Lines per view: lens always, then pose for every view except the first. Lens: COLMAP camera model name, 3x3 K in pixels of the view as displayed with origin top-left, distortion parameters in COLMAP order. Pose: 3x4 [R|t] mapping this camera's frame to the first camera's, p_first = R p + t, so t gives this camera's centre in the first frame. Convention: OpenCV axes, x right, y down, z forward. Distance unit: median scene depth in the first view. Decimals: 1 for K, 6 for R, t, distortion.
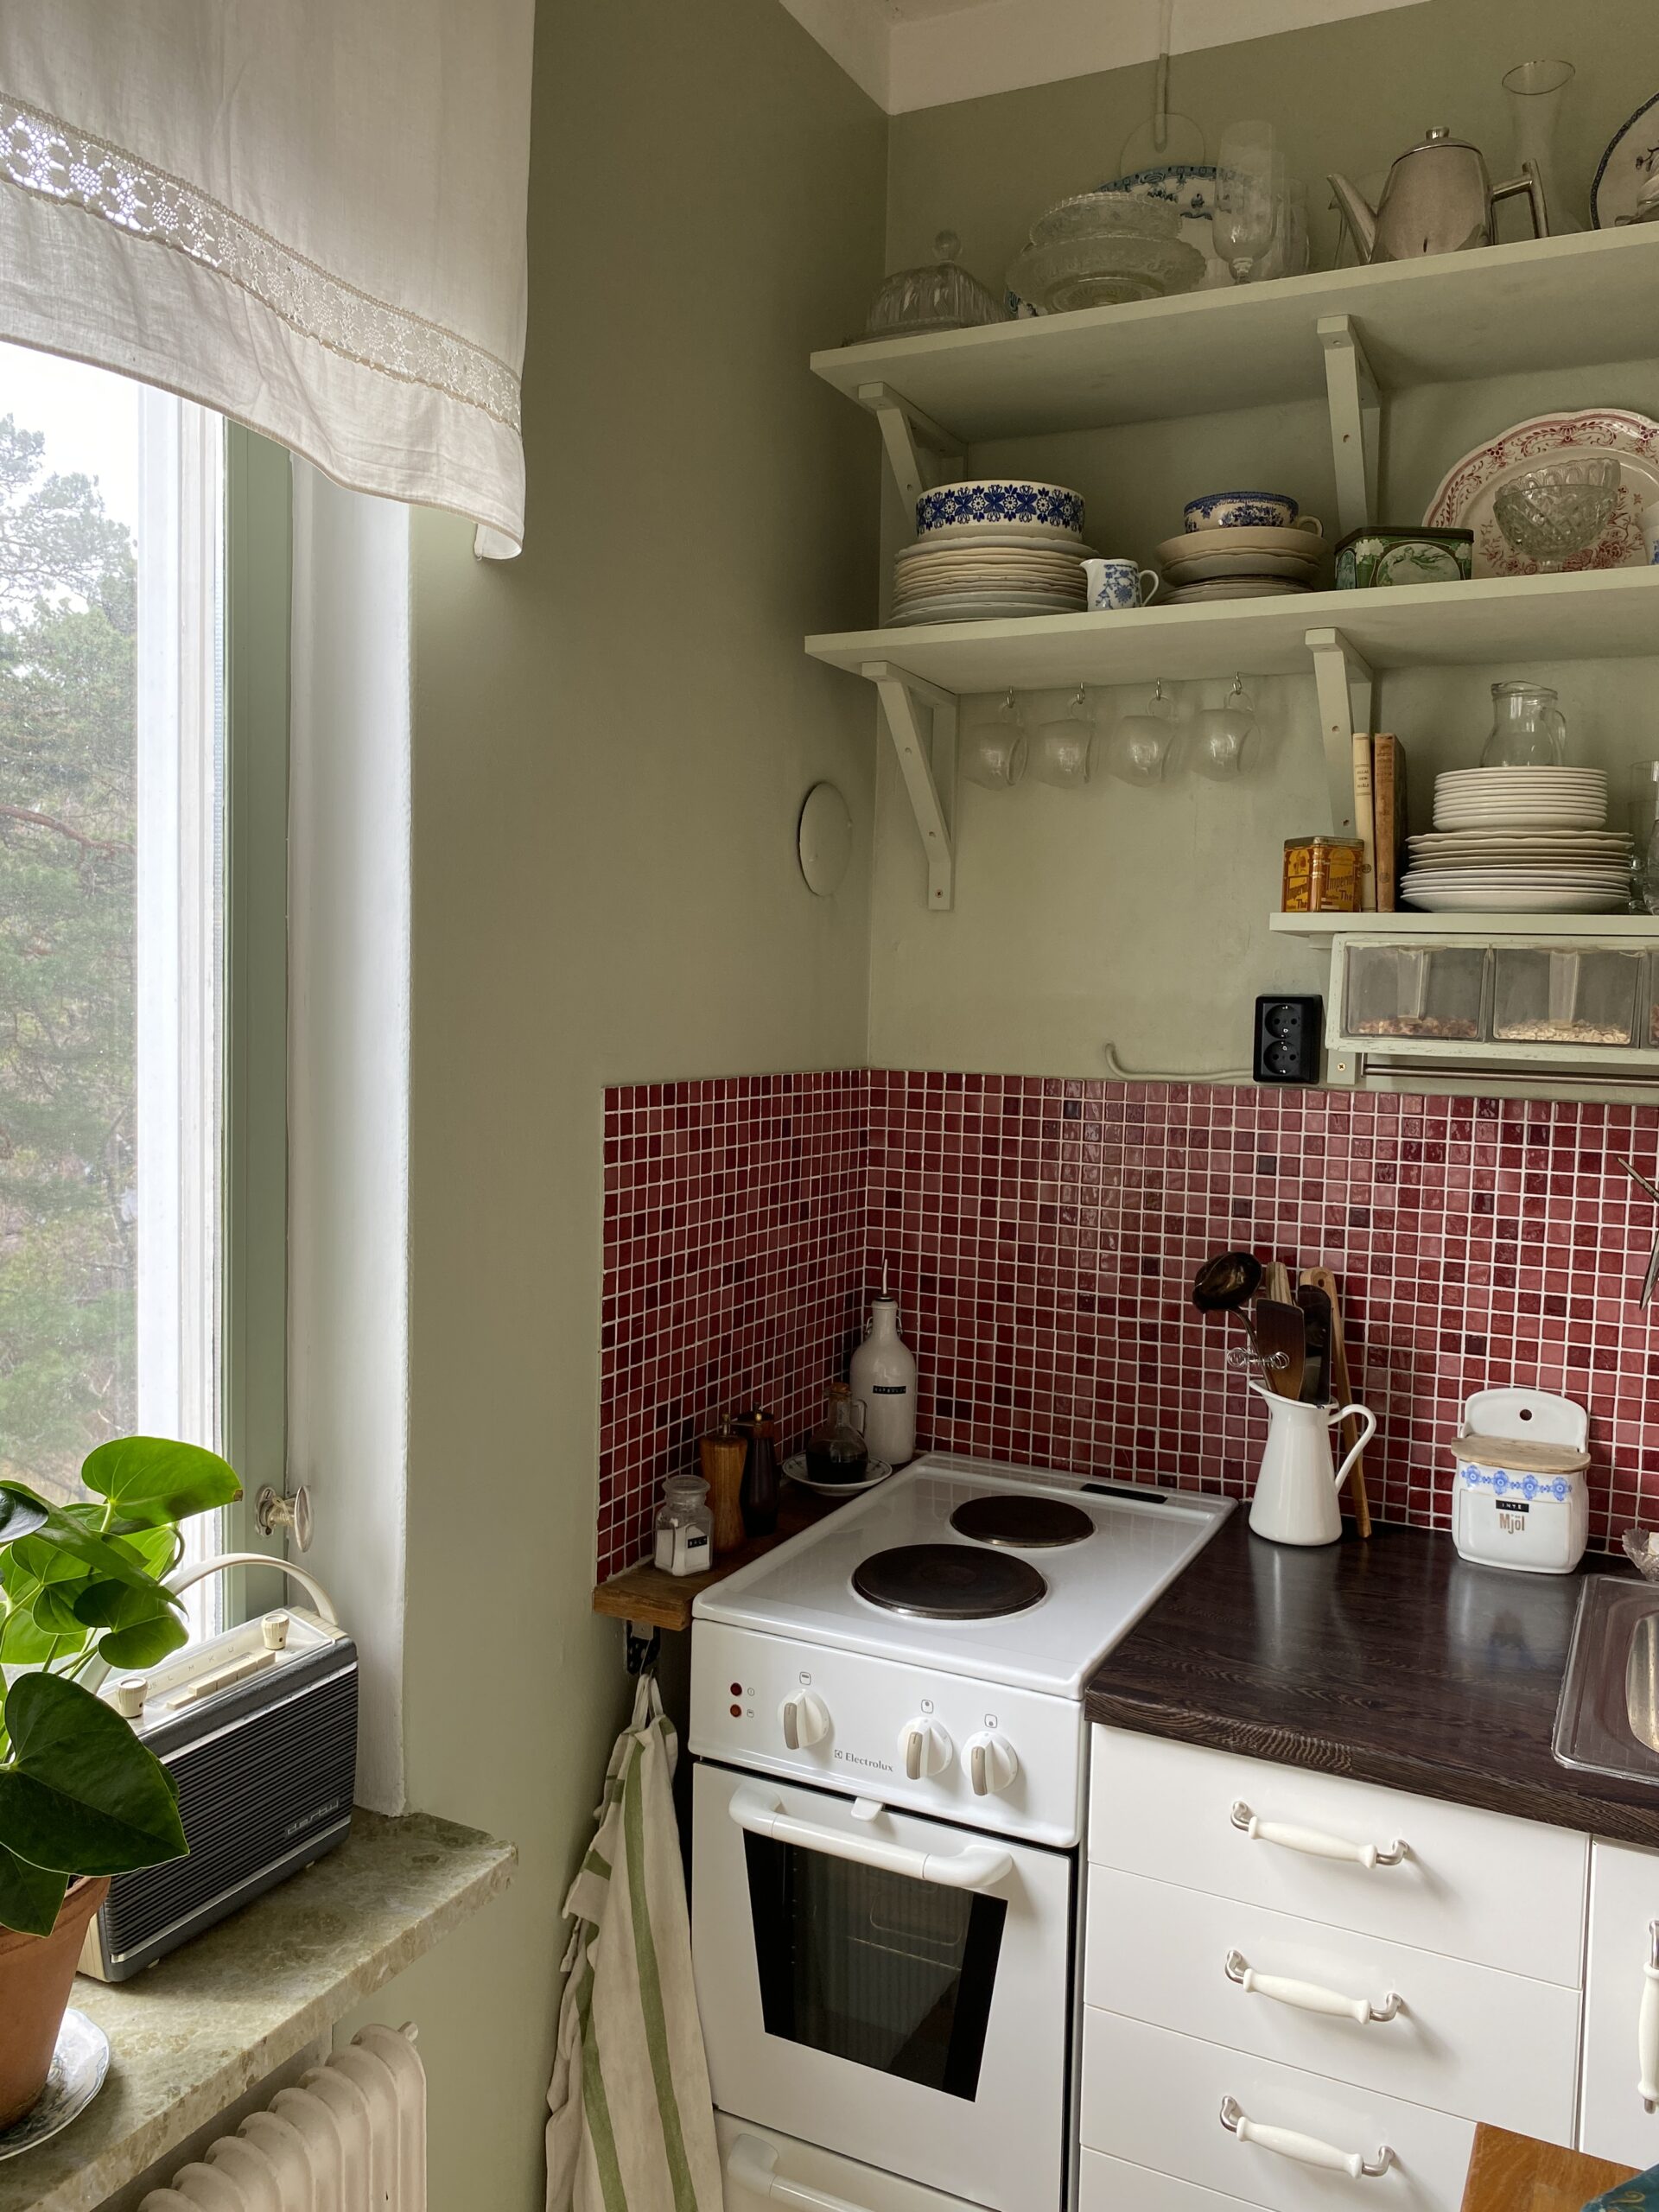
lens RADIAL K [[1700.8, 0, 831.2], [0, 1700.8, 1100.3], [0, 0, 1]] dist [-0.014481, -0.007012]
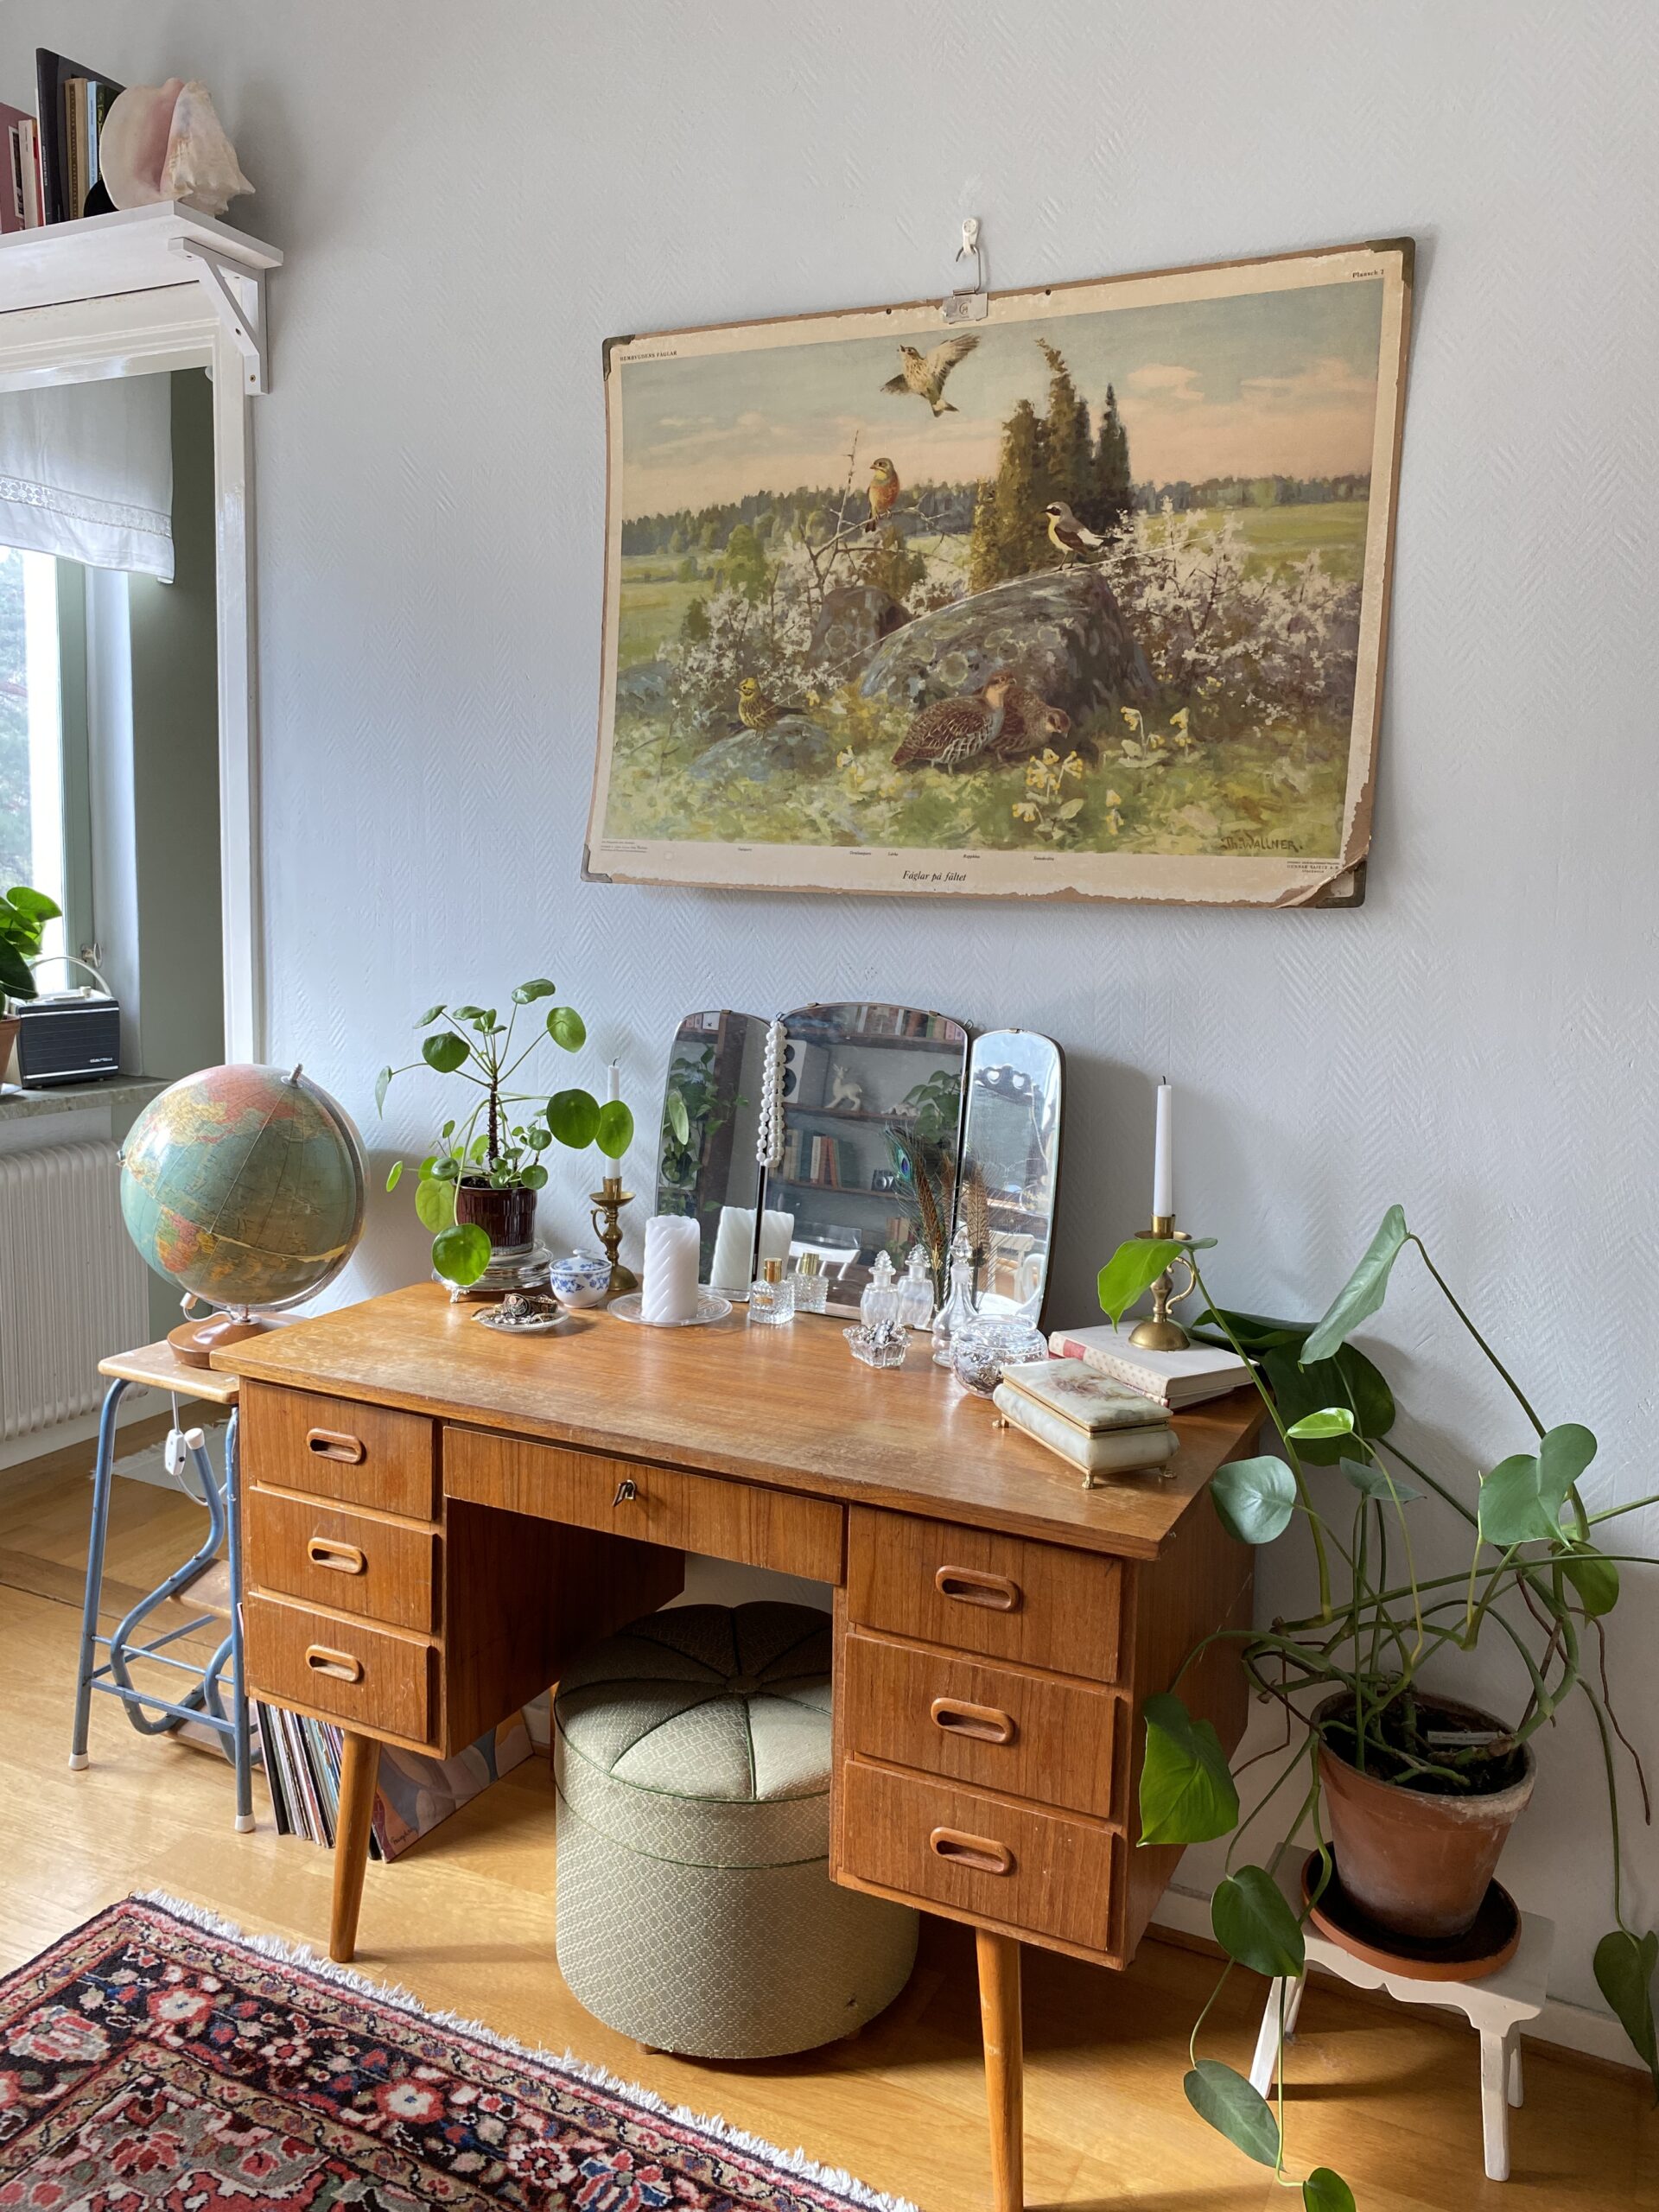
lens RADIAL K [[1700.8, 0, 829.6], [0, 1700.8, 1104.5], [0, 0, 1]] dist [-0.014481, -0.007012]
pose [[0.999938, -0.000739, 0.011106, 0.884618], [0.000010, 0.997851, 0.065523, 0.338056], [-0.011130, -0.065519, 0.997789, -1.841473]]
